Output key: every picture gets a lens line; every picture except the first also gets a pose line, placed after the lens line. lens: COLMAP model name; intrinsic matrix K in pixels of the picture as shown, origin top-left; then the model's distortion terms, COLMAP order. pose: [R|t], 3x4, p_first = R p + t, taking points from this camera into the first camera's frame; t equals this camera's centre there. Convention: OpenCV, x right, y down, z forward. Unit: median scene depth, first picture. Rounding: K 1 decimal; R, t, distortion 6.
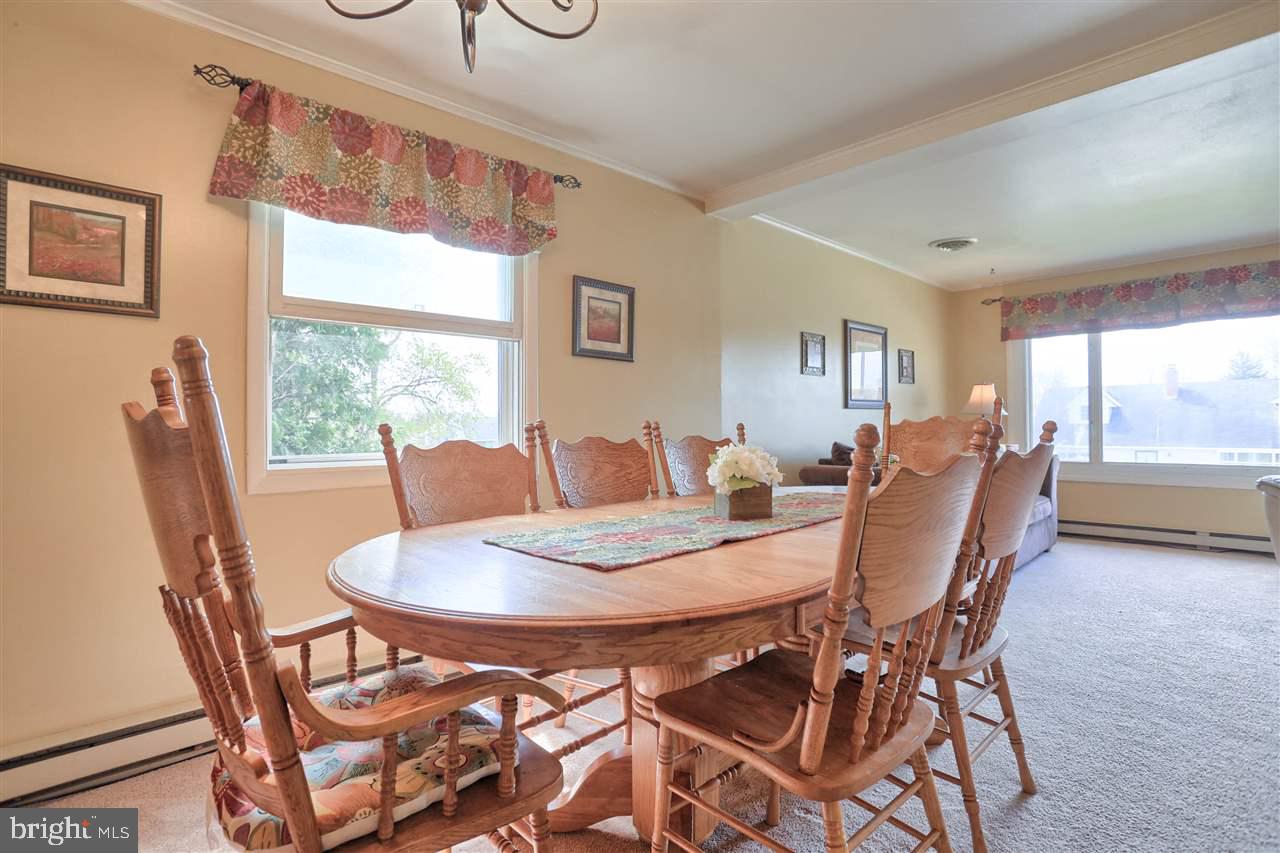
lens RADIAL K [[637.4, 0, 640.0], [0, 637.4, 426.5], [0, 0, 1]] dist [-0.068510, 0.030297]
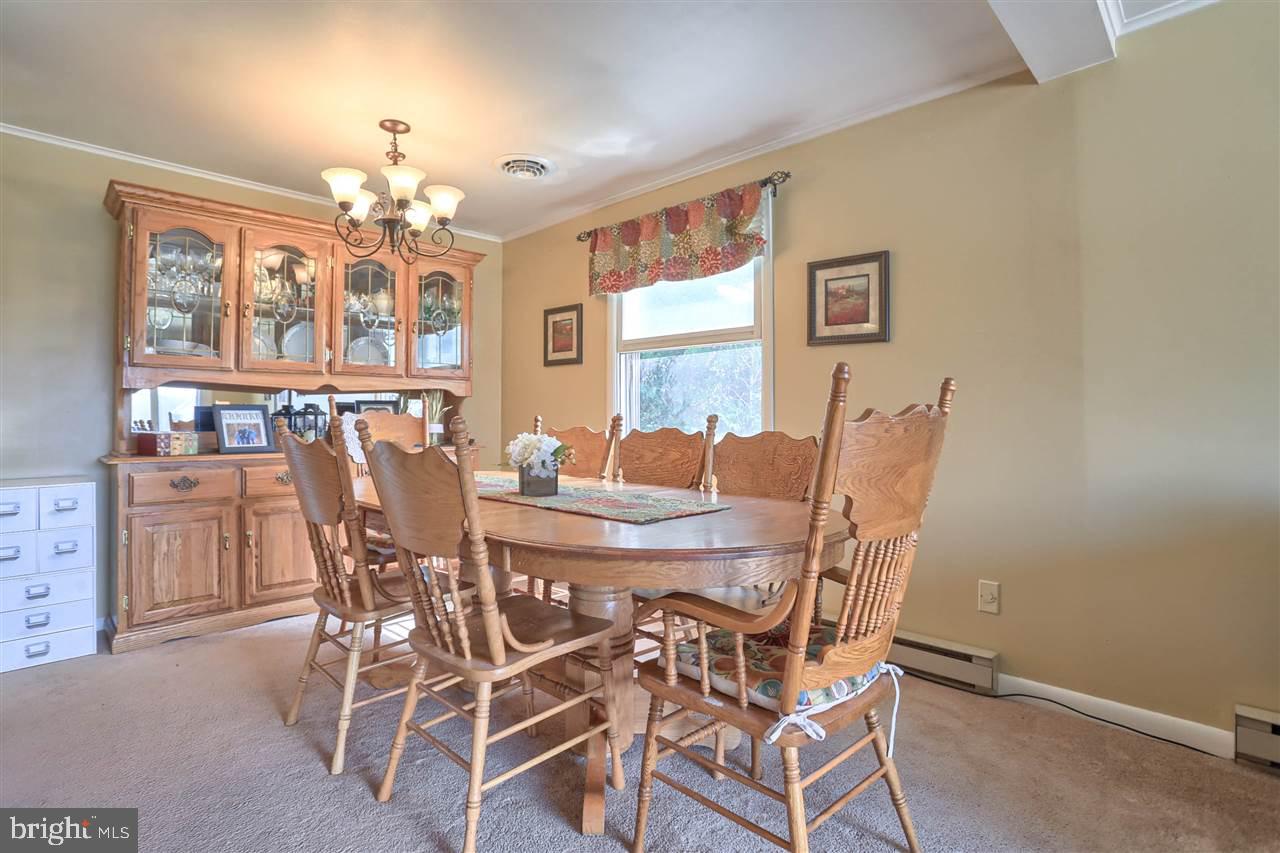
lens RADIAL K [[640.9, 0, 644.9], [0, 640.9, 406.7], [0, 0, 1]] dist [-0.073743, 0.035988]
pose [[0.052028, -0.005636, -0.998630, 0.541913], [0.001719, 0.999983, -0.005554, -0.009503], [0.998644, -0.001428, 0.052037, 0.447751]]
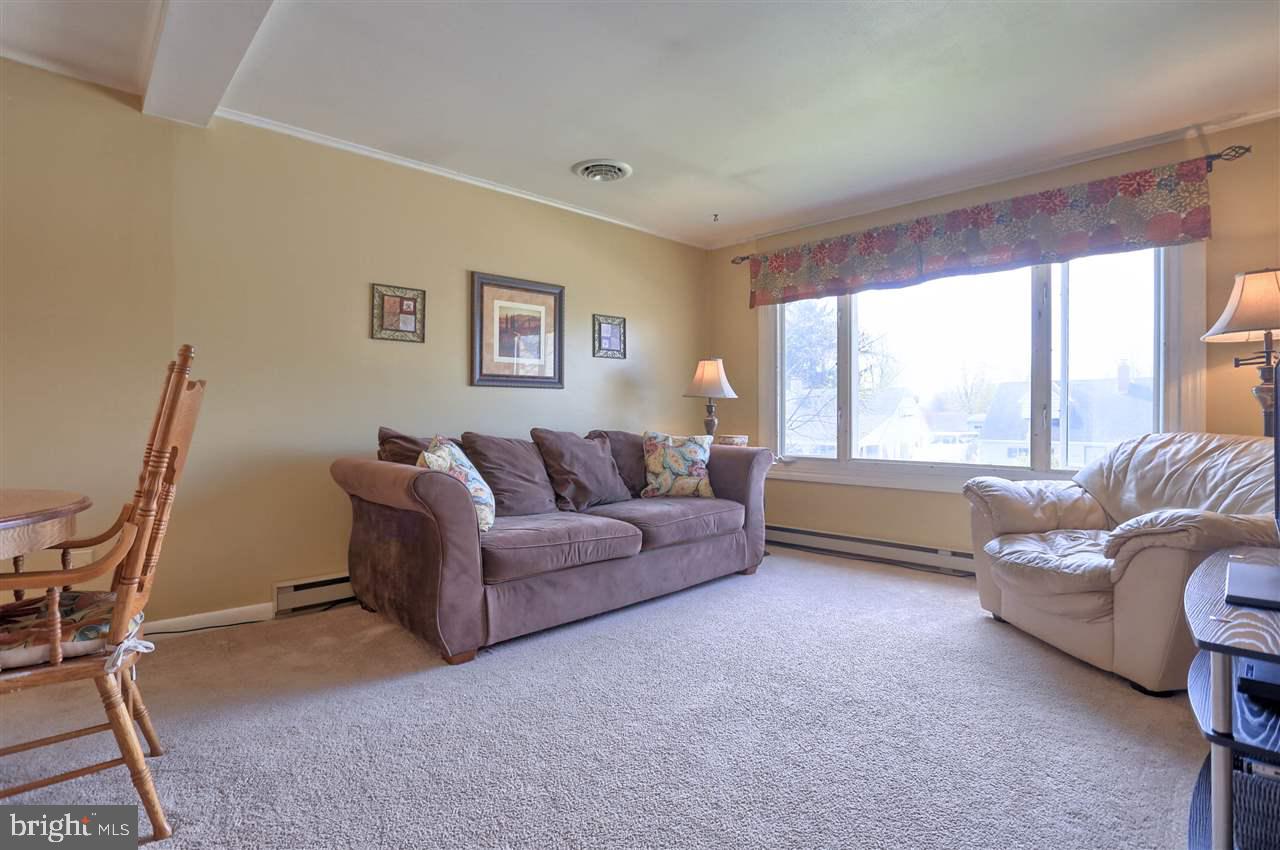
lens RADIAL K [[632.9, 0, 632.3], [0, 632.9, 412.9], [0, 0, 1]] dist [-0.071168, 0.030991]
pose [[0.999920, 0.012670, 0.000157, 0.524498], [-0.012669, 0.999912, -0.003947, 0.006137], [-0.000207, 0.003945, 0.999992, 0.220398]]
